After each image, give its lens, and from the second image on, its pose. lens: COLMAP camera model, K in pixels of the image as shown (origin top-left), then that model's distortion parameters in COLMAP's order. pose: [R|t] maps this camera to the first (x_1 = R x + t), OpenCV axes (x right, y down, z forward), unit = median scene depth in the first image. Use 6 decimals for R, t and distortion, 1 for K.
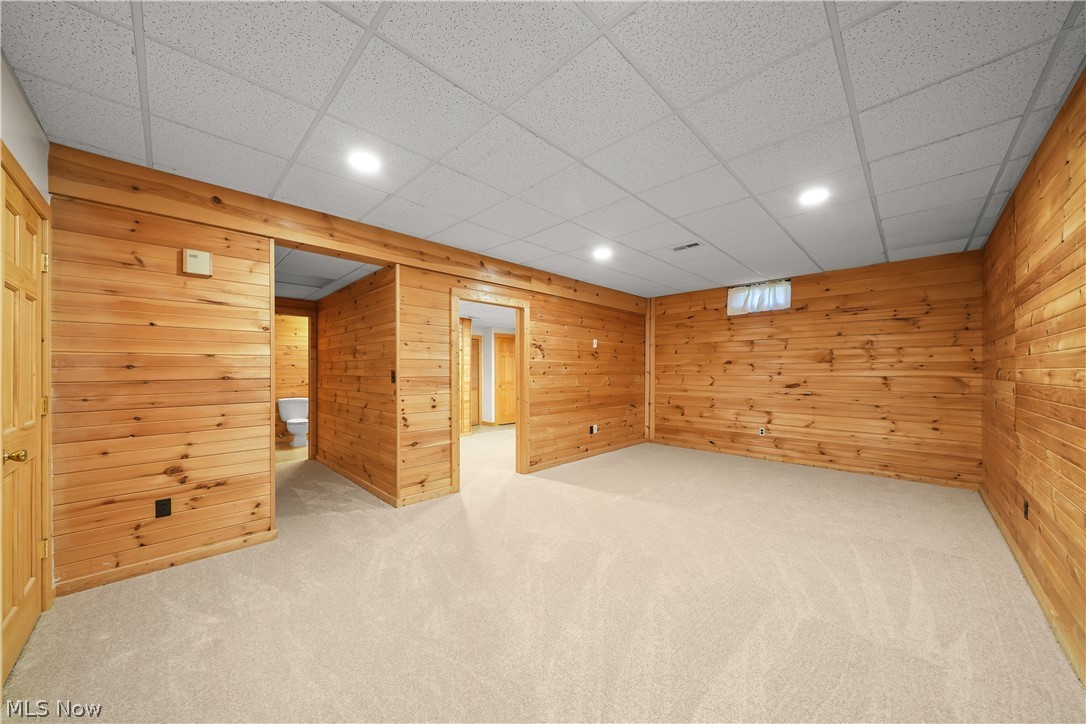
lens RADIAL K [[379.9, 0, 548.6], [0, 379.9, 368.0], [0, 0, 1]] dist [-0.017235, 0.000064]
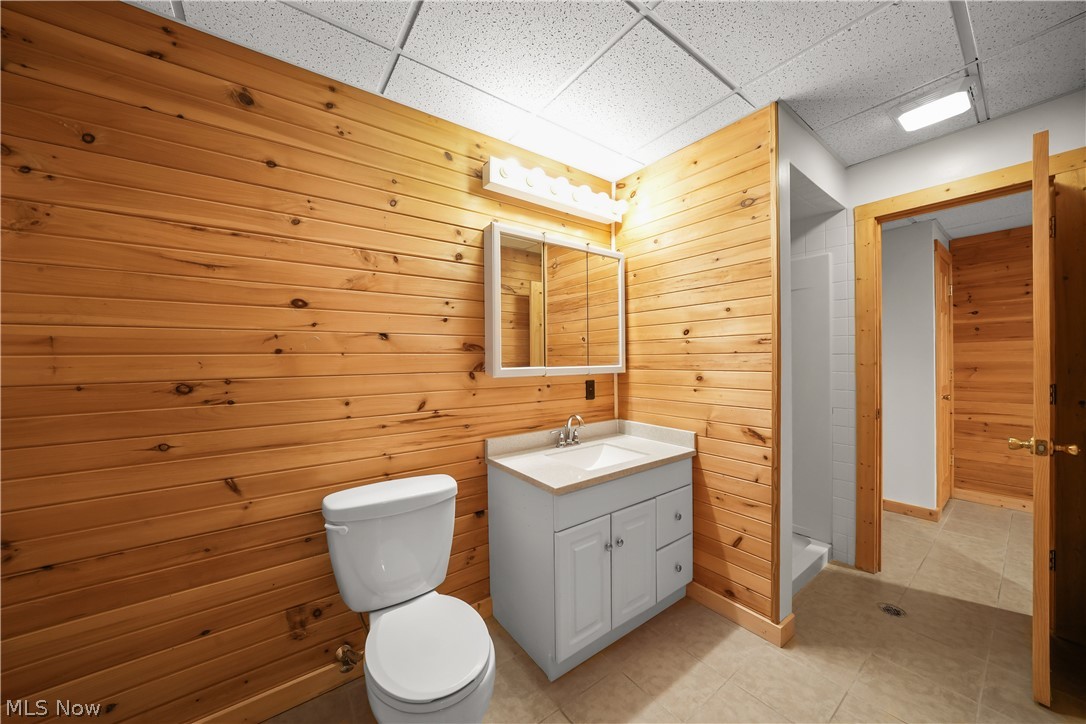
lens RADIAL K [[379.9, 0, 548.6], [0, 379.9, 368.0], [0, 0, 1]] dist [-0.017235, 0.000064]
pose [[0.992043, -0.001251, -0.125894, -0.545544], [0.005526, 0.999419, 0.033618, 0.005619], [0.125779, -0.034047, 0.991474, 0.776746]]
